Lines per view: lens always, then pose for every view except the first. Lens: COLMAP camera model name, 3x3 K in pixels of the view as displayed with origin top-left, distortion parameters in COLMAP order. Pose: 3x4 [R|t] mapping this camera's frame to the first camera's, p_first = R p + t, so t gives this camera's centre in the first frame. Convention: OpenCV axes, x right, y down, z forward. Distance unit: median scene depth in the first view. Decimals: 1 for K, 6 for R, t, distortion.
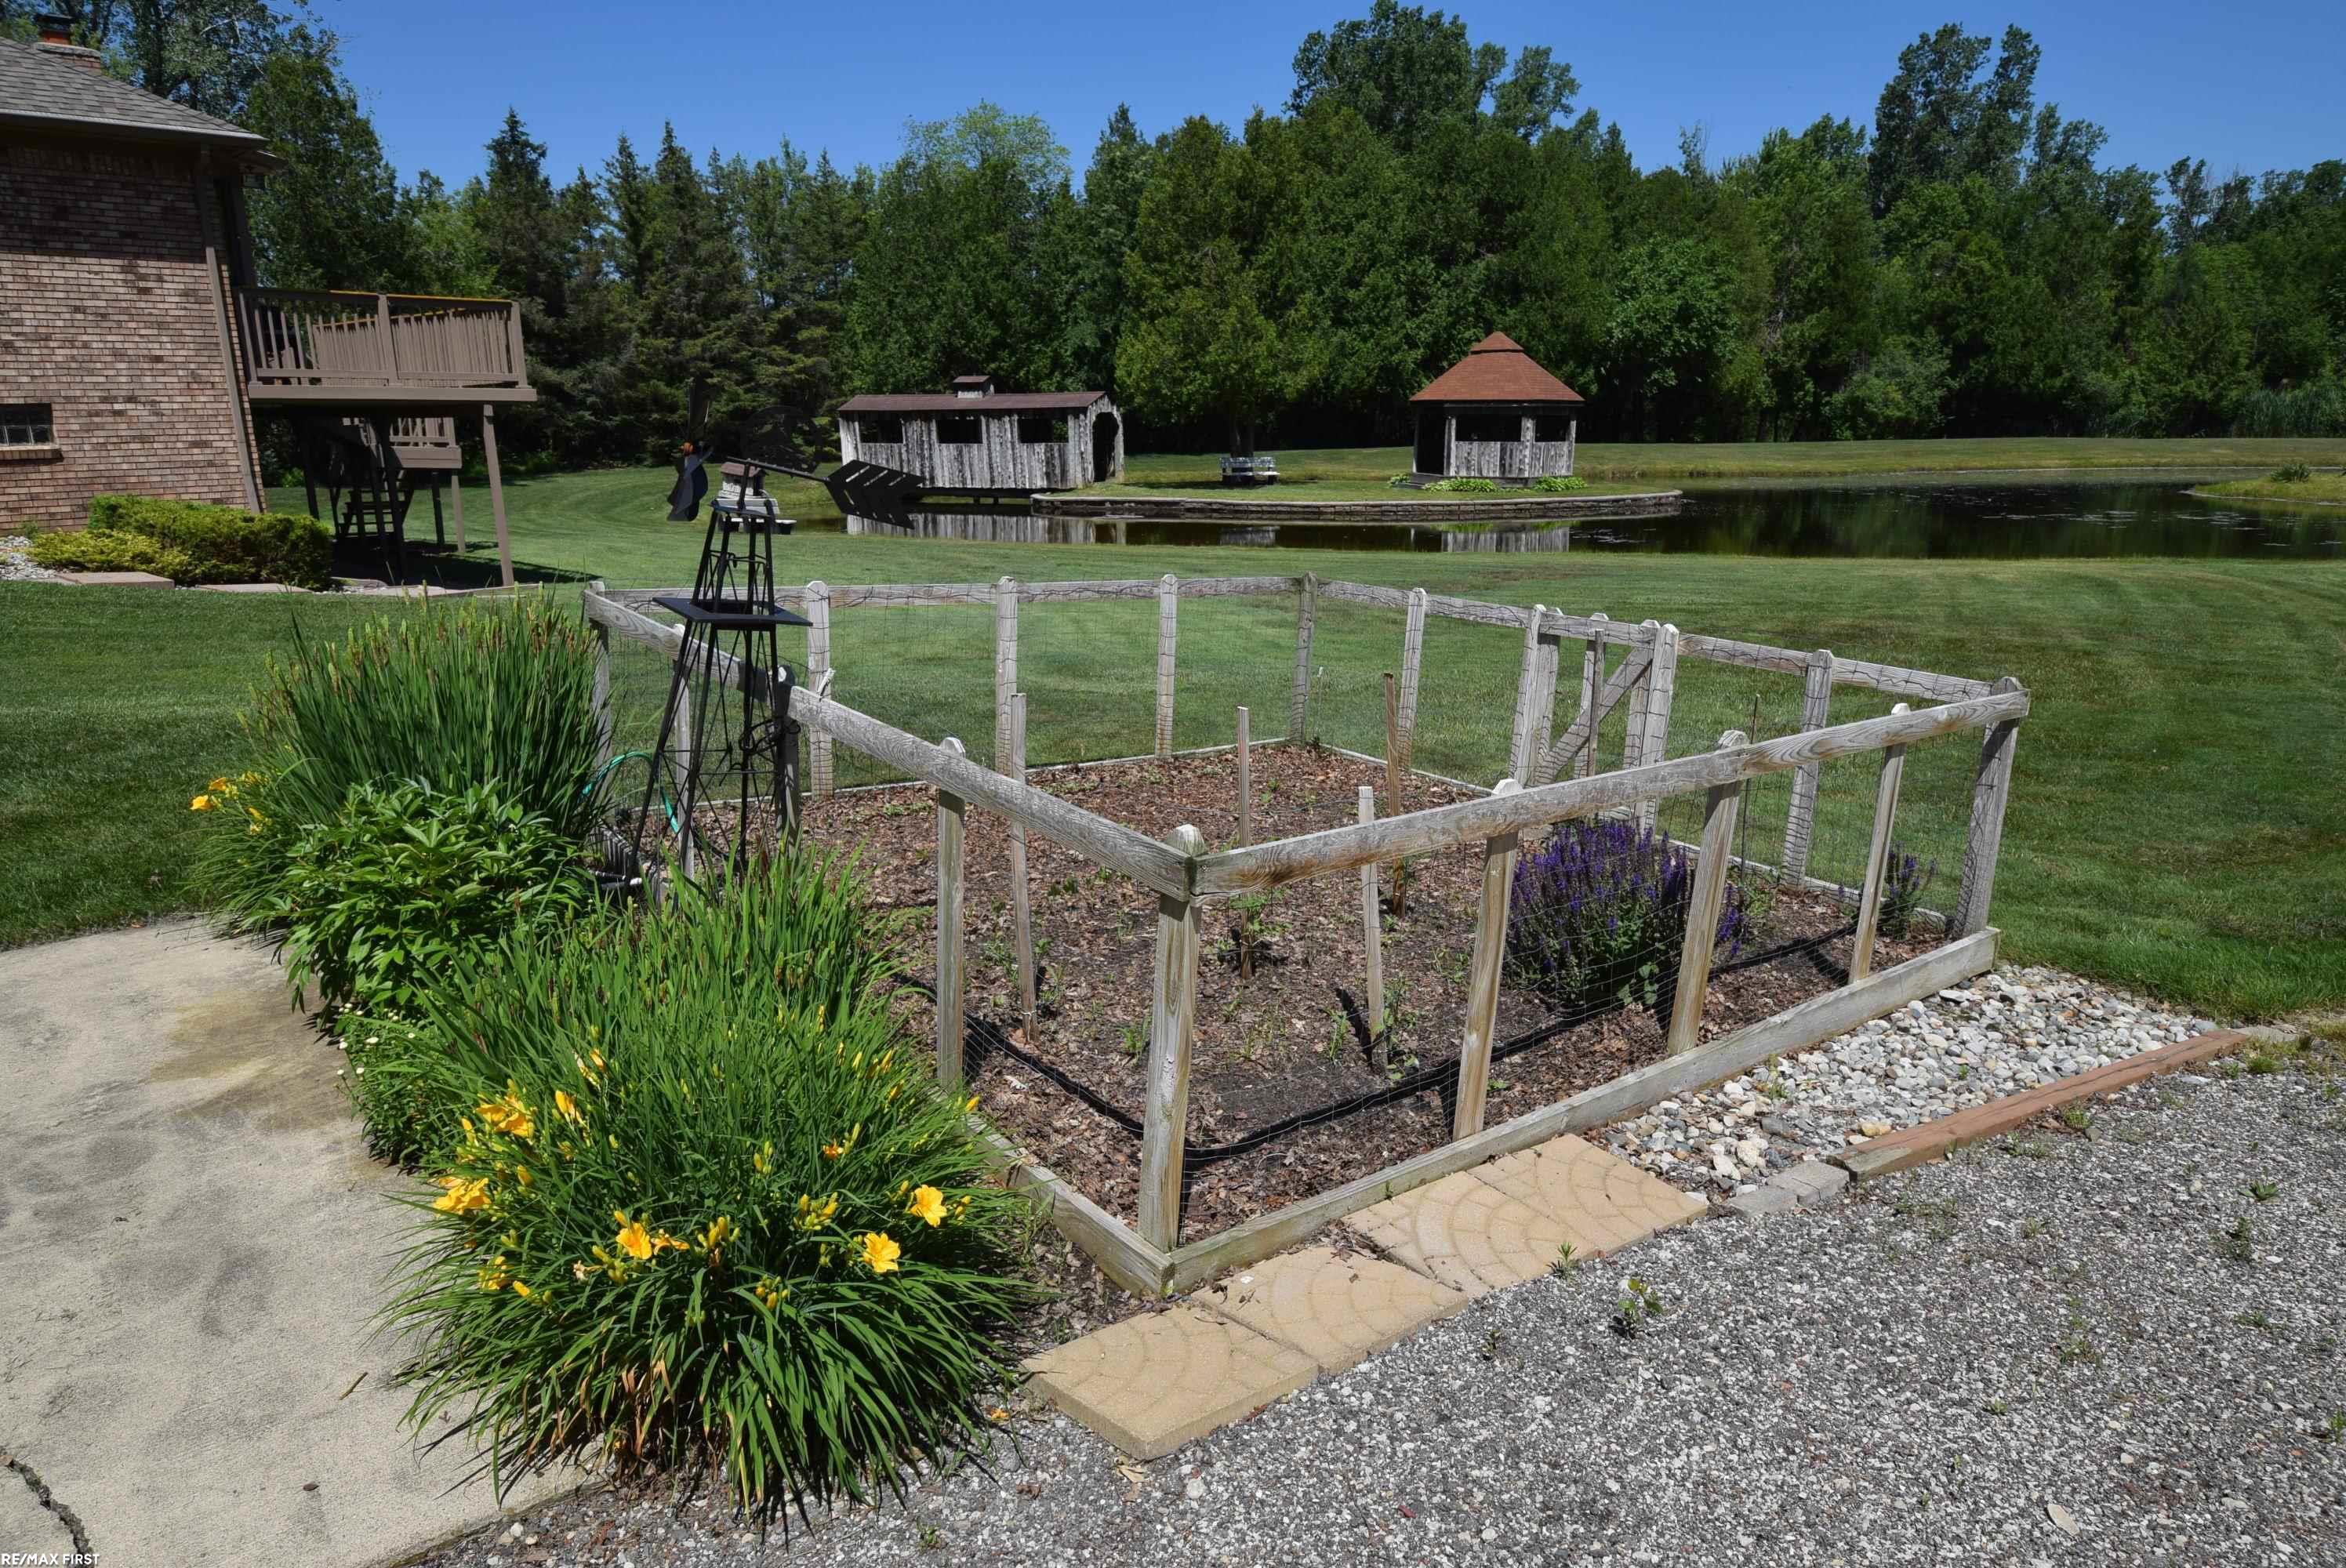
lens RADIAL K [[1484.4, 0, 1232.0], [0, 1484.4, 817.6], [0, 0, 1]] dist [0.014009, -0.011093]
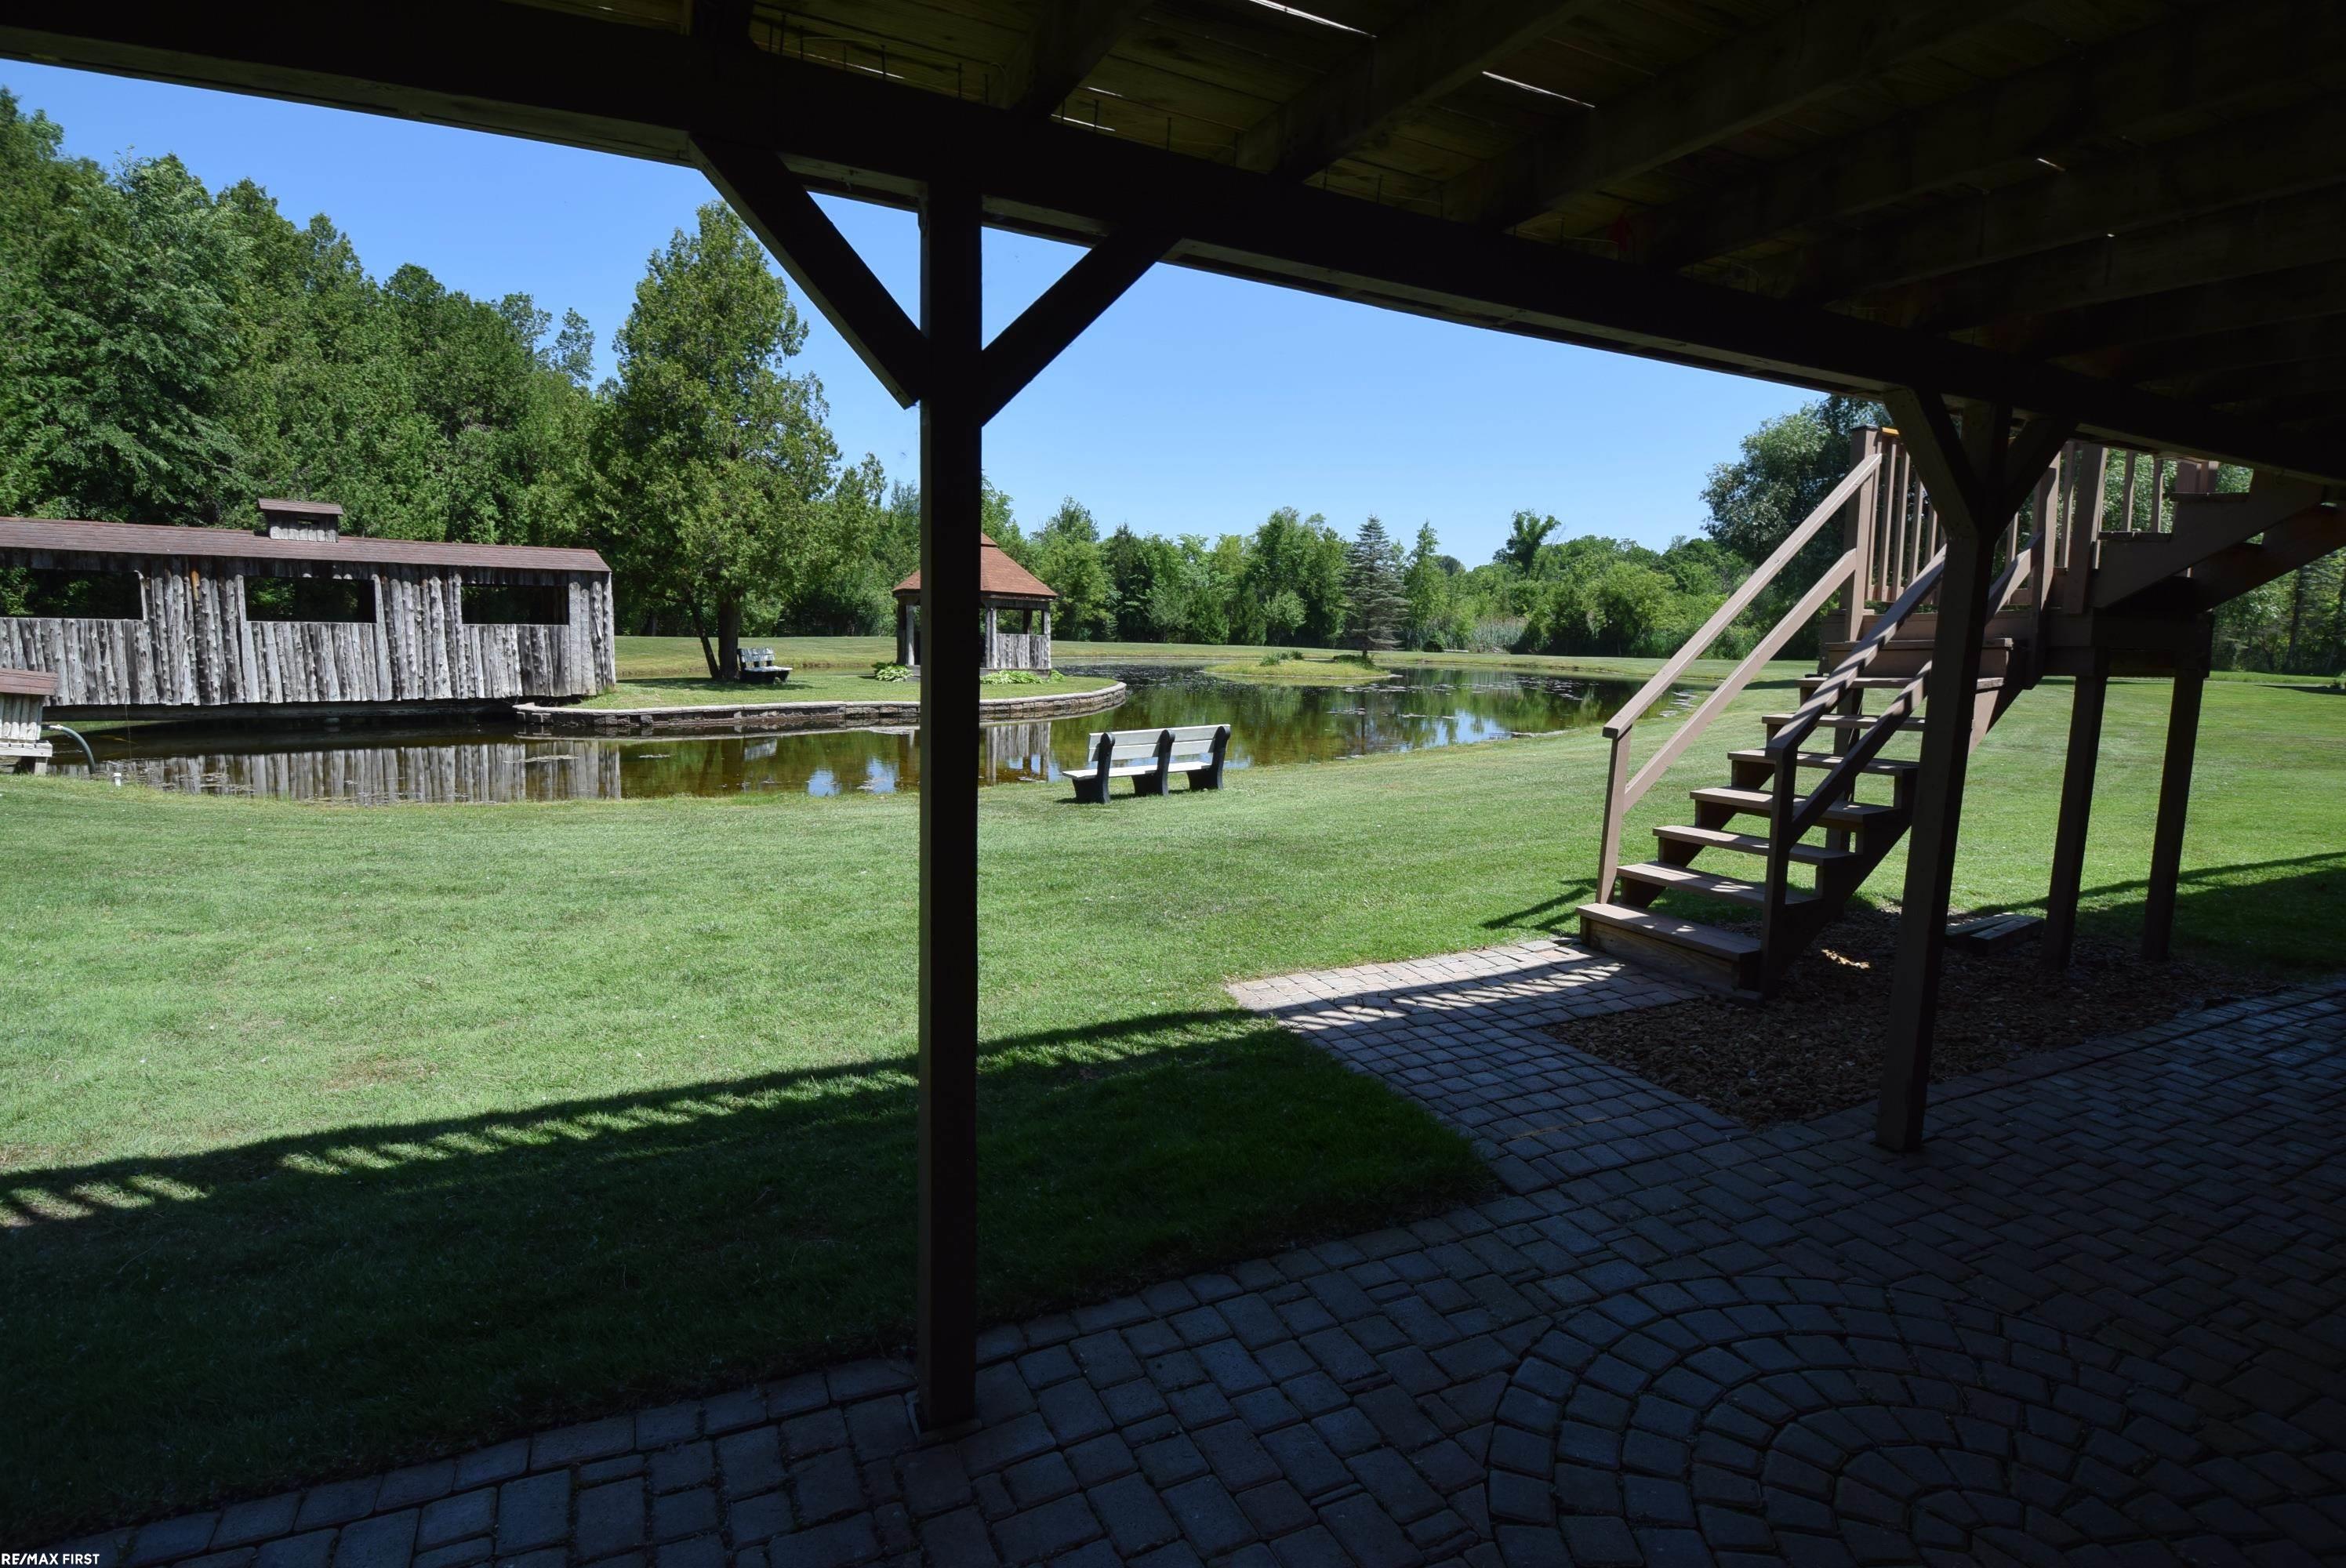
lens RADIAL K [[1161.8, 0, 1176.8], [0, 1161.8, 782.4], [0, 0, 1]] dist [-0.017048, -0.000818]
pose [[0.359522, -0.103099, 0.927424, -0.479580], [0.218475, 0.975553, 0.023756, -0.141429], [-0.907200, 0.194078, 0.373257, 0.592355]]
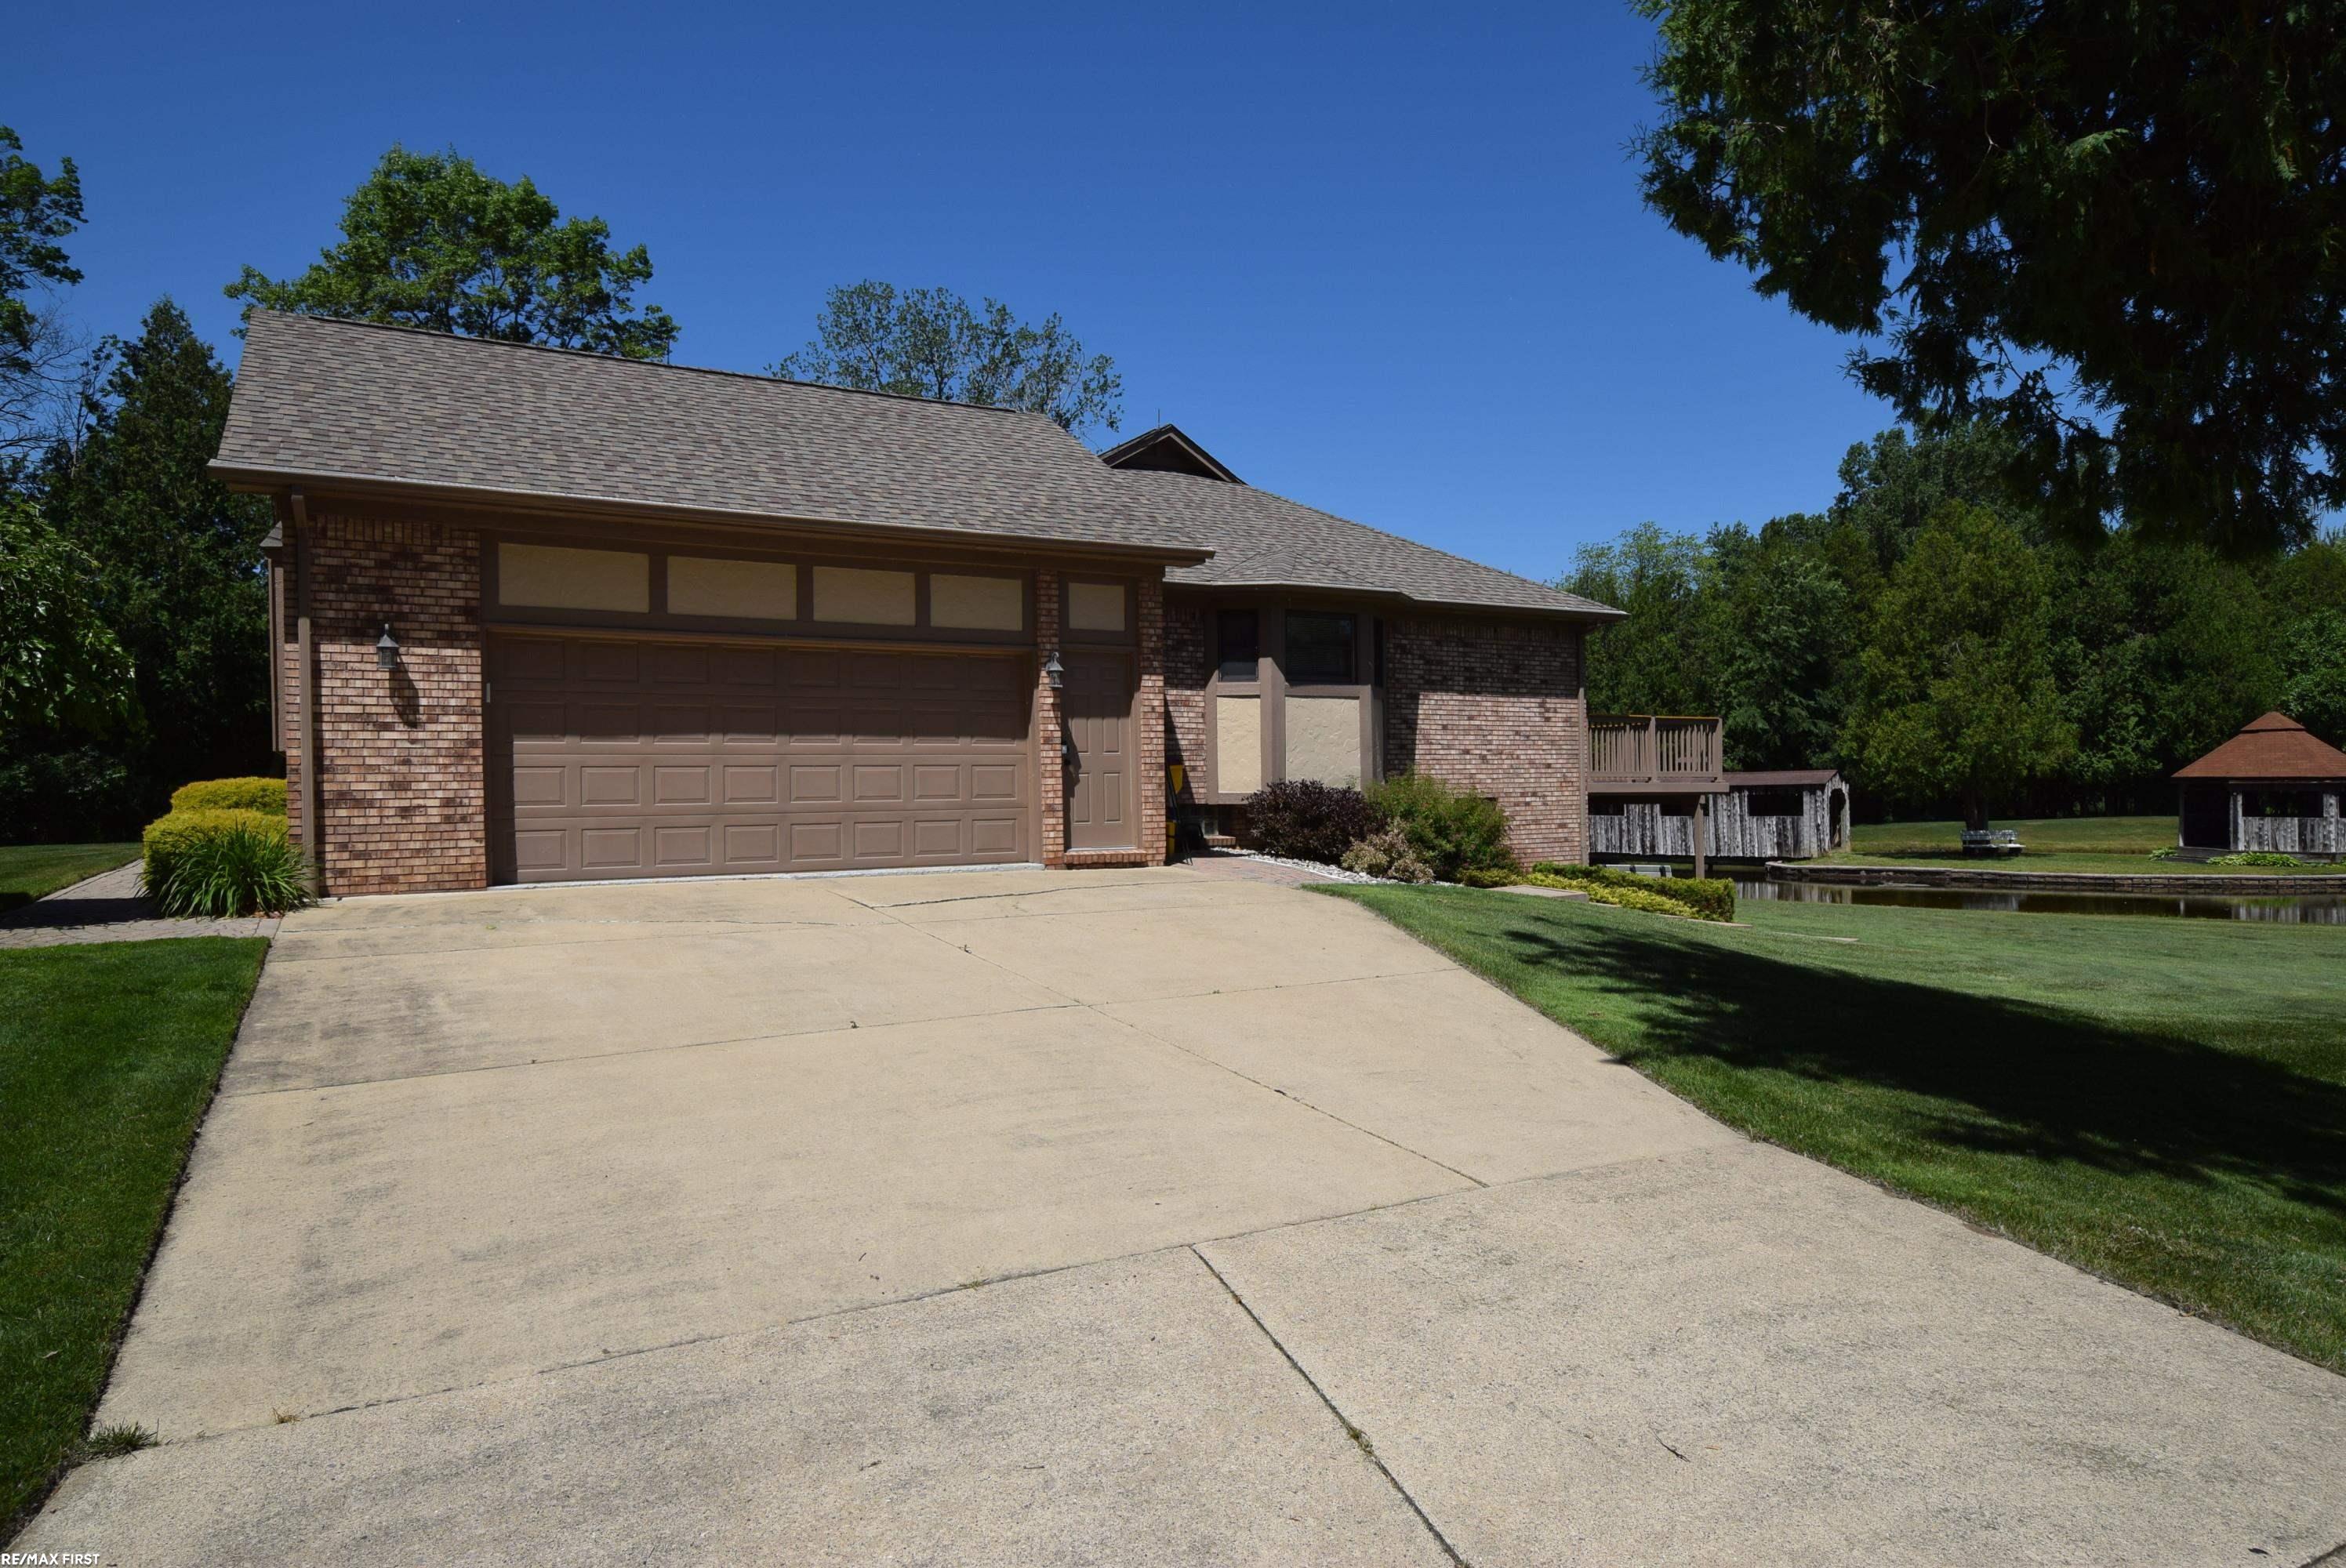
lens RADIAL K [[1484.4, 0, 1181.1], [0, 1484.4, 784.5], [0, 0, 1]] dist [0.014009, -0.011093]
pose [[0.957155, -0.002025, -0.289569, -0.228646], [-0.073307, 0.965708, -0.249066, 0.026813], [0.280143, 0.259622, 0.924184, -0.126905]]
